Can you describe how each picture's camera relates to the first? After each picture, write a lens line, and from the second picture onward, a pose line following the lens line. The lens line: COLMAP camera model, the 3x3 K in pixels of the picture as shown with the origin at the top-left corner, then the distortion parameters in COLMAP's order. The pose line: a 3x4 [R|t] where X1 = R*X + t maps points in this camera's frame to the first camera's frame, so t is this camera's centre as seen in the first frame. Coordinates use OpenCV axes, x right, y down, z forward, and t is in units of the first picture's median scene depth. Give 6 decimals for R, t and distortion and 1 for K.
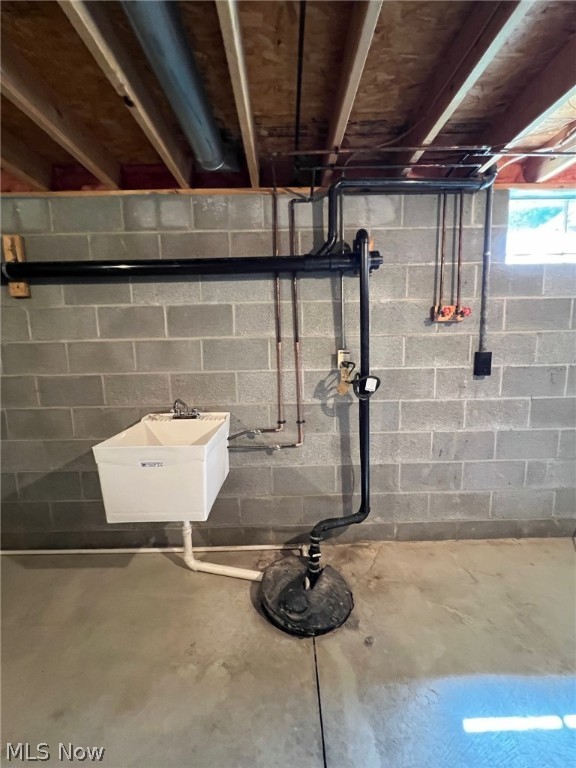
lens RADIAL K [[327.7, 0, 286.2], [0, 327.7, 378.4], [0, 0, 1]] dist [0.003430, 0.000190]
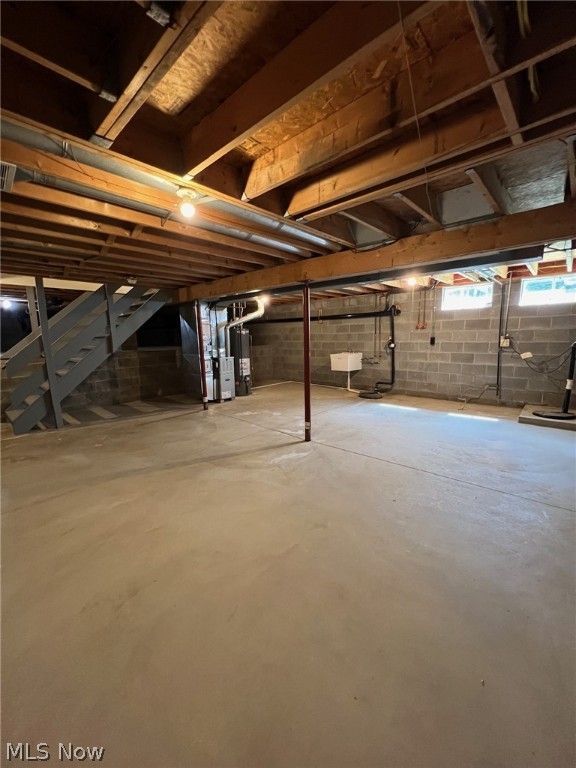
lens RADIAL K [[306.9, 0, 288.2], [0, 306.9, 382.0], [0, 0, 1]] dist [-0.002162, -0.000200]
pose [[0.736457, 0.111261, -0.667272, 1.612443], [-0.090104, 0.993727, 0.066247, 0.287064], [0.670456, 0.011336, 0.741862, -2.216150]]
